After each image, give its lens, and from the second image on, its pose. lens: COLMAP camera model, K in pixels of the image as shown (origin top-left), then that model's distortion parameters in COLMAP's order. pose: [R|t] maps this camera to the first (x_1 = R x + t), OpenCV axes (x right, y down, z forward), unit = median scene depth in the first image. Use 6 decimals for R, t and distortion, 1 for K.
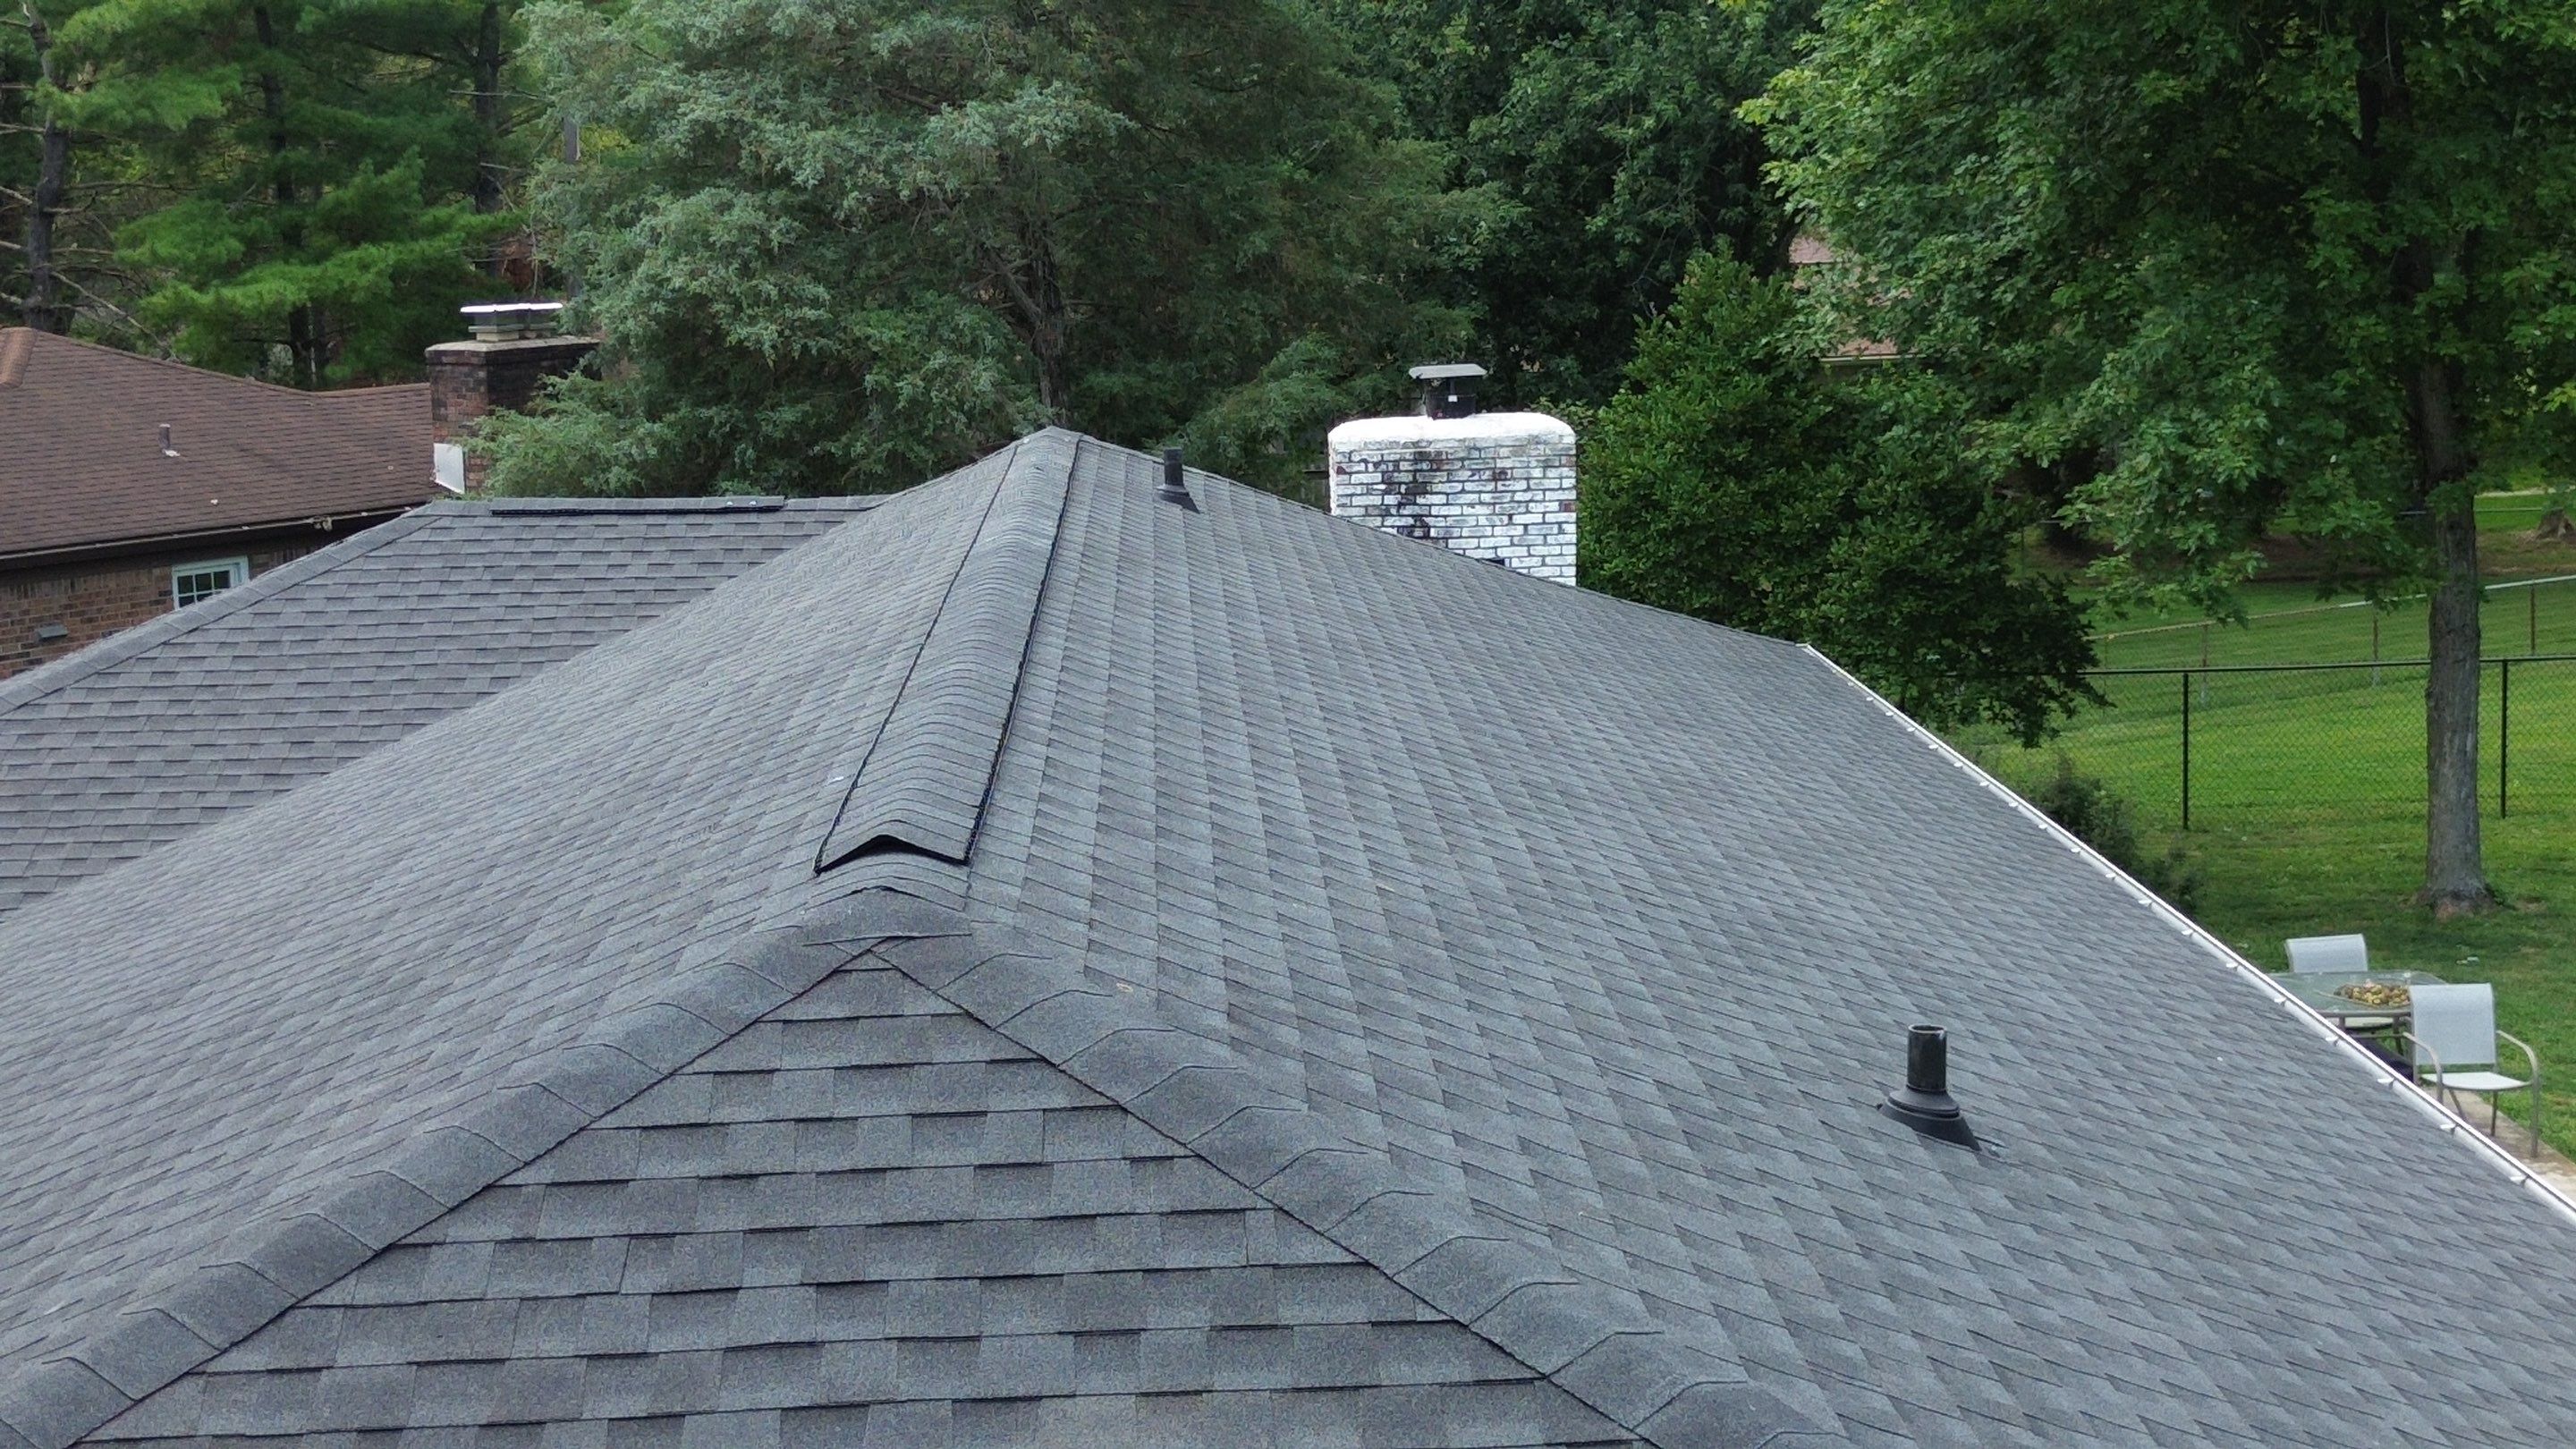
lens RADIAL K [[3606.1, 0, 1282.7], [0, 3606.1, 734.1], [0, 0, 1]] dist [0.075802, 0.000000]
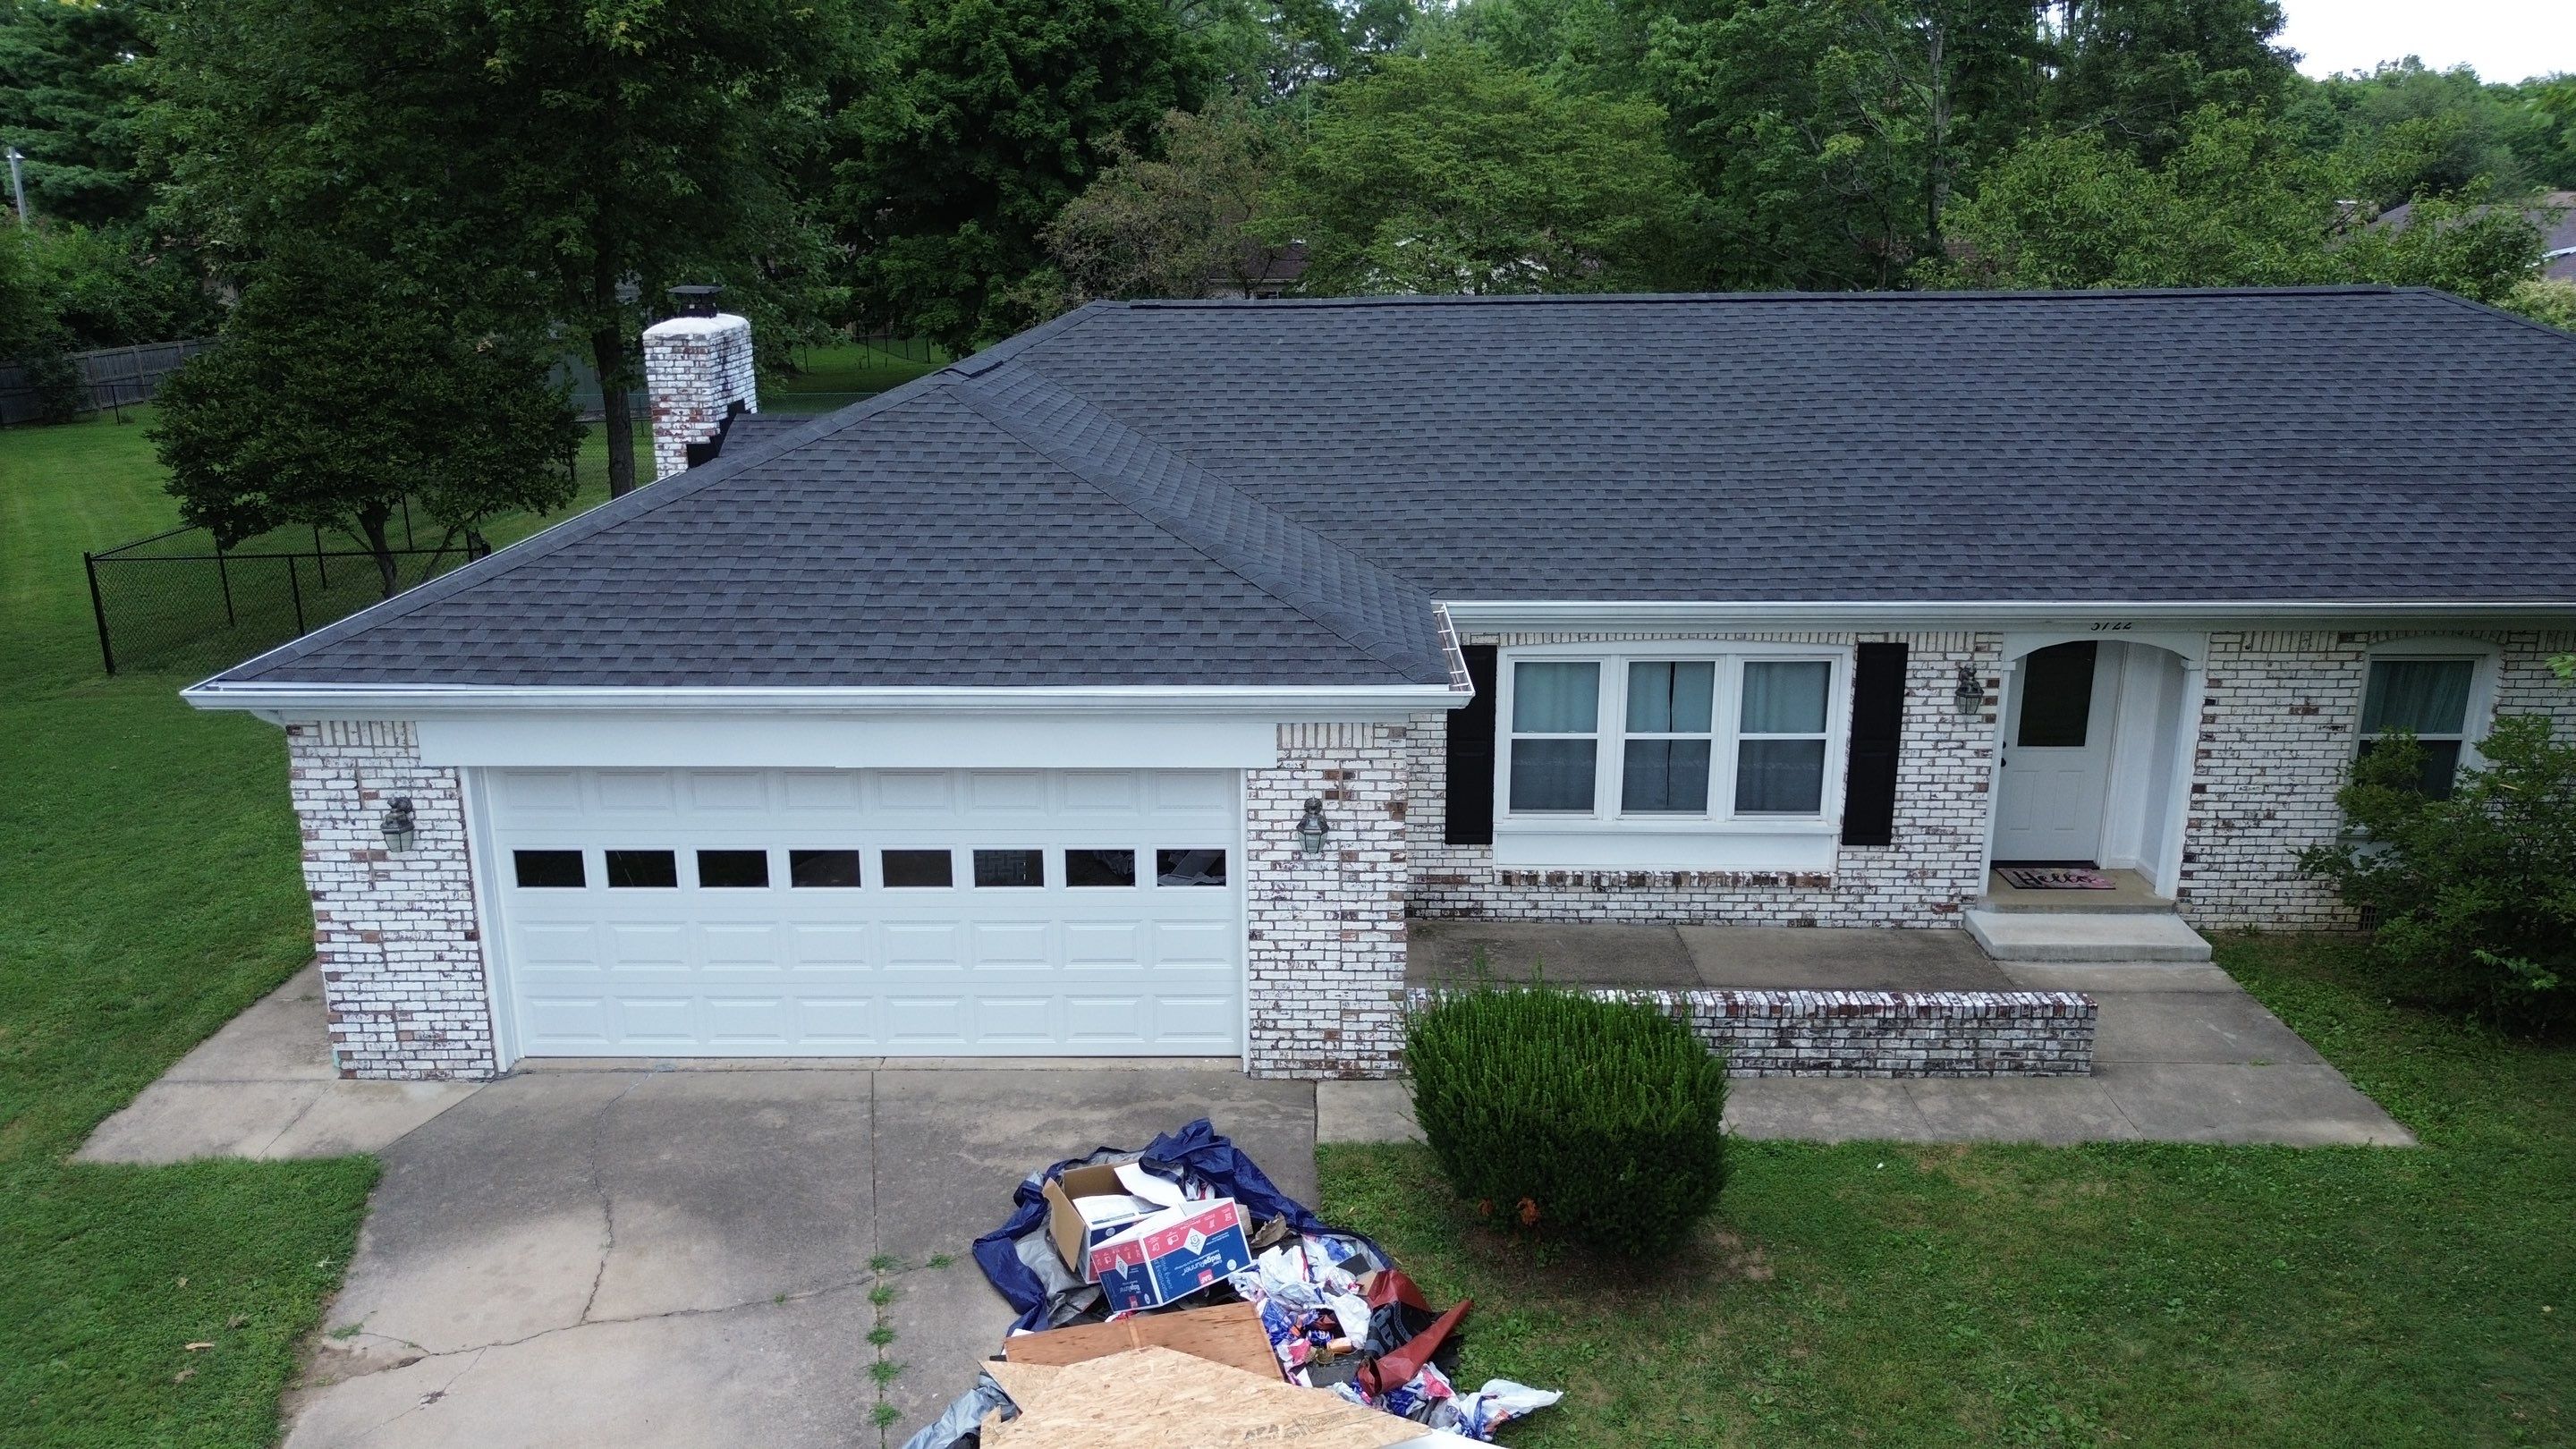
lens RADIAL K [[1825.5, 0, 1286.2], [0, 1825.5, 724.8], [0, 0, 1]] dist [0.052737, -0.048788]
pose [[0.058130, -0.253992, 0.965458, -0.813507], [0.155238, 0.957629, 0.242586, -0.072347], [-0.986165, 0.135774, 0.095097, 0.685252]]
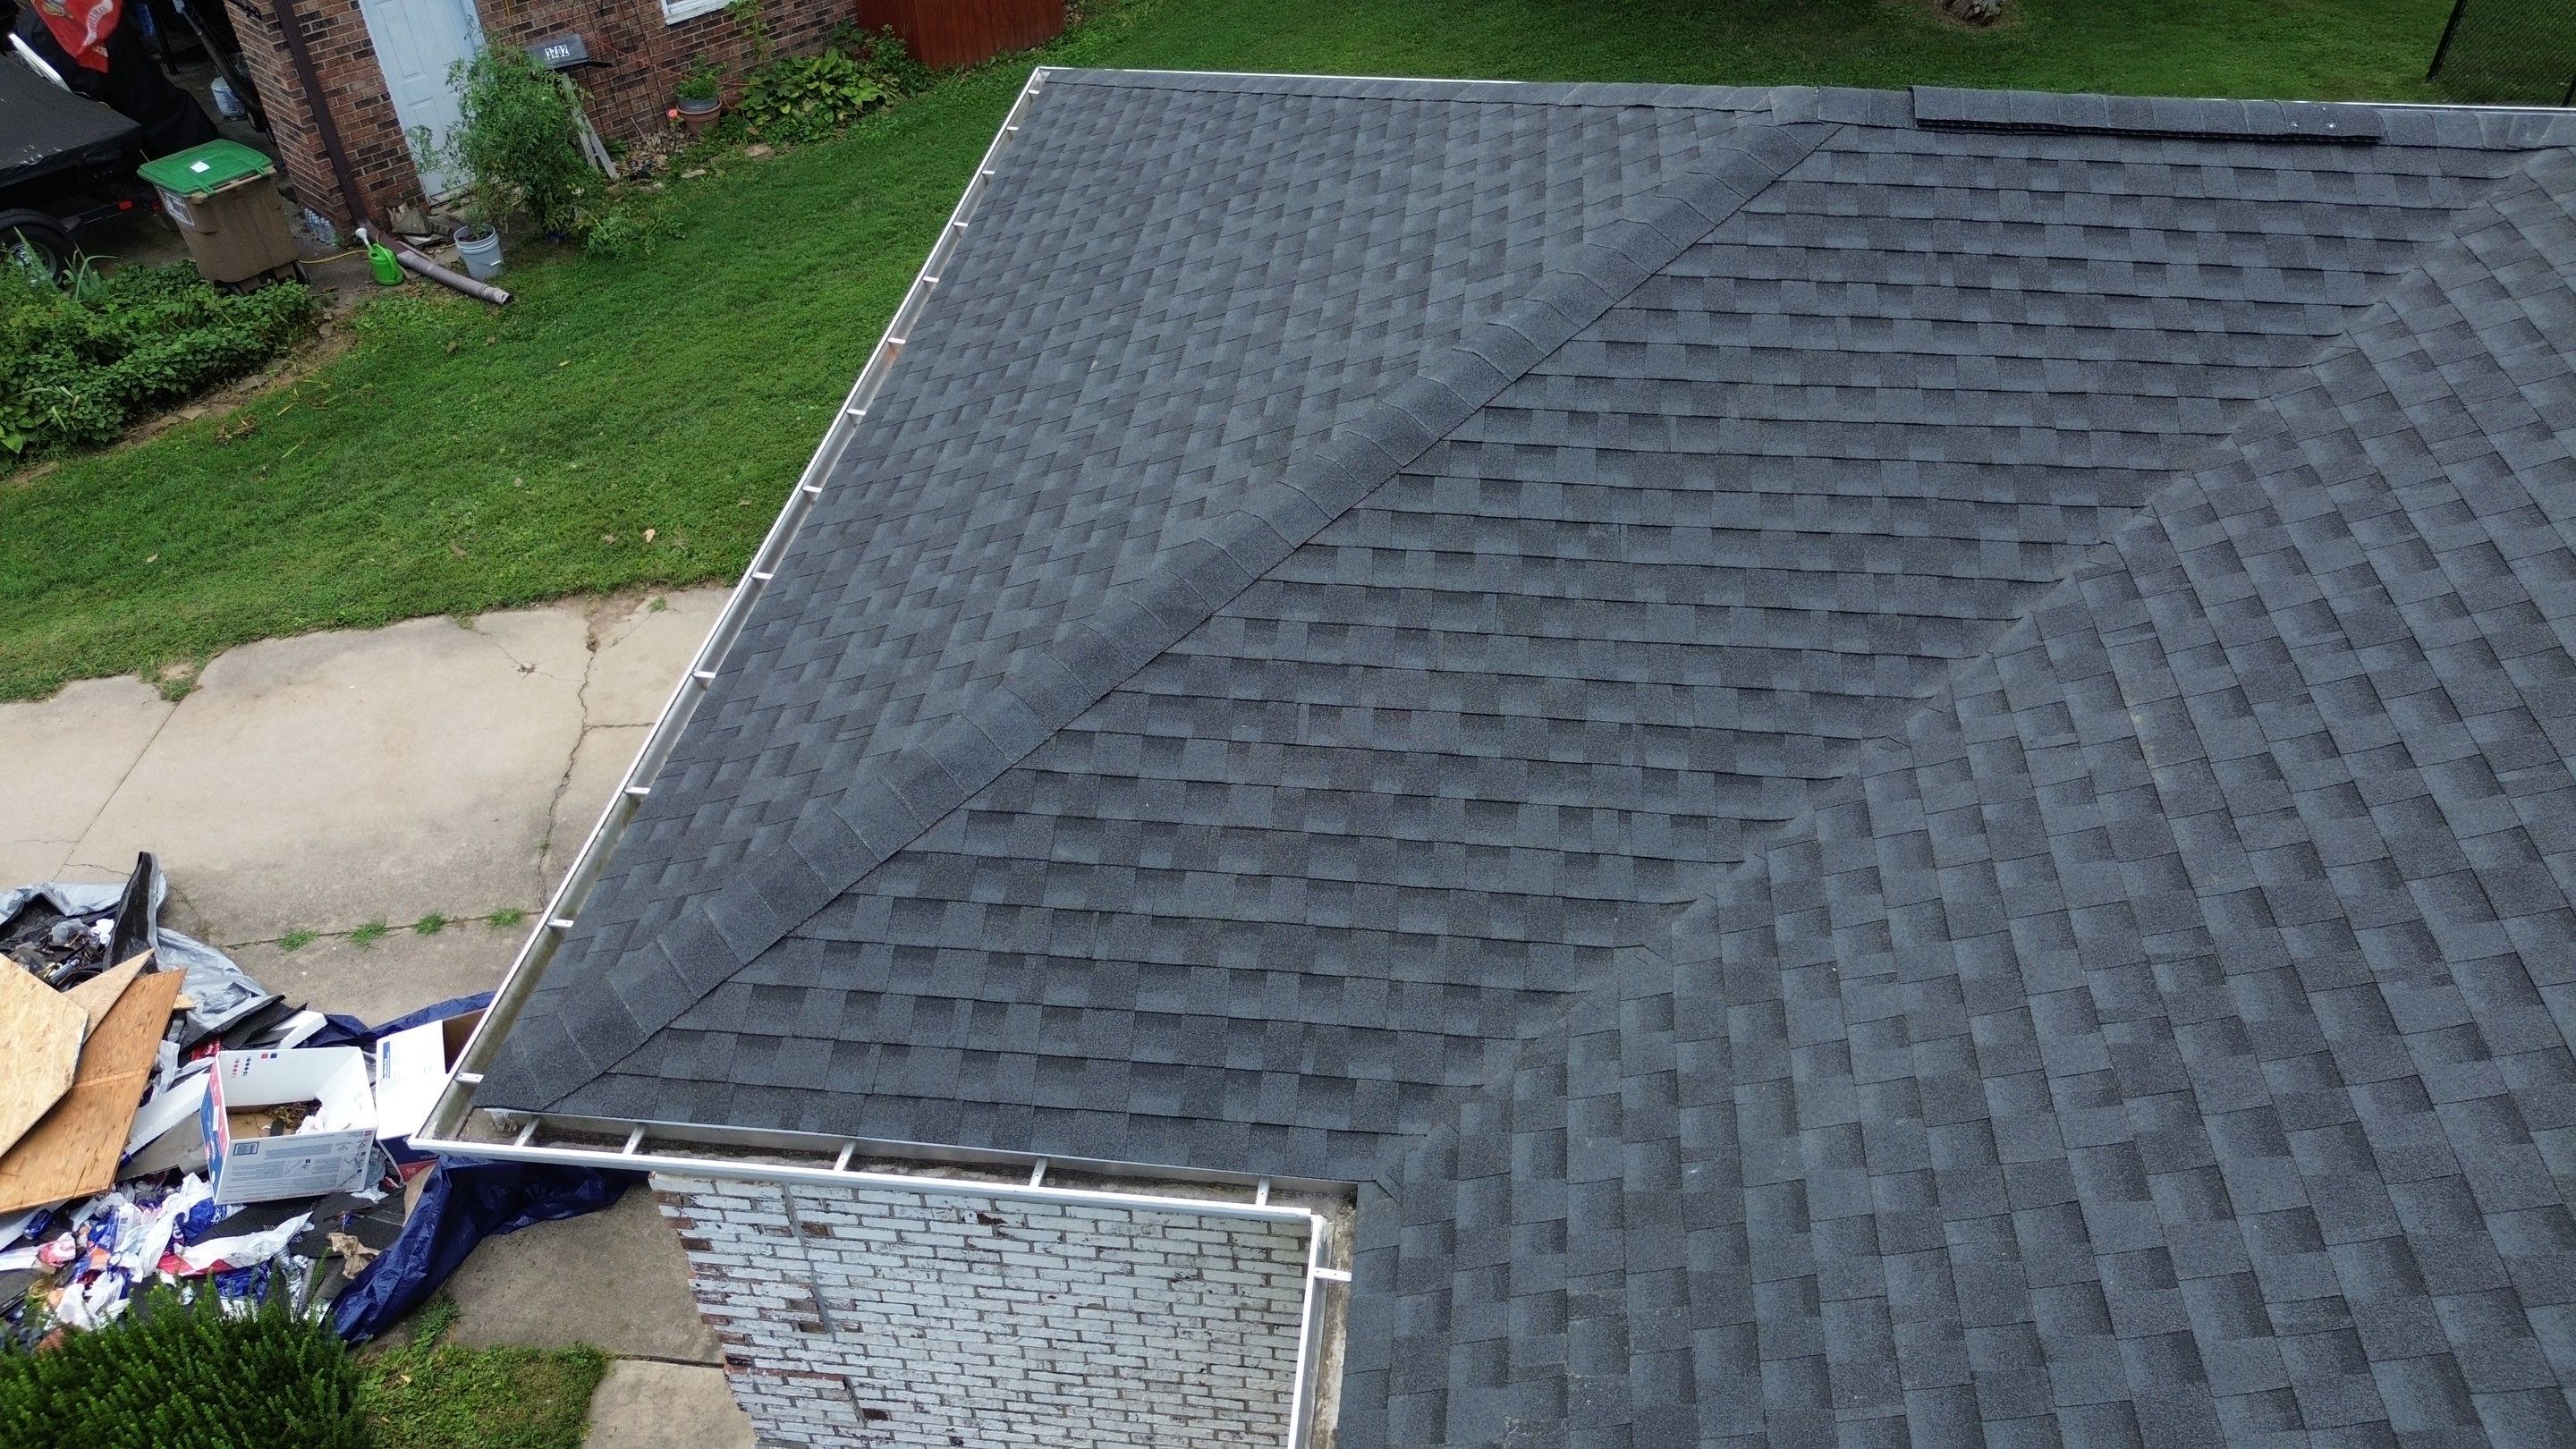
lens RADIAL K [[1825.5, 0, 1281.6], [0, 1825.5, 728.4], [0, 0, 1]] dist [0.052737, -0.048788]
pose [[0.987684, 0.113117, -0.108096, -0.237216], [-0.039216, 0.847801, 0.528862, -0.116824], [0.151467, -0.518110, 0.841796, 0.540044]]
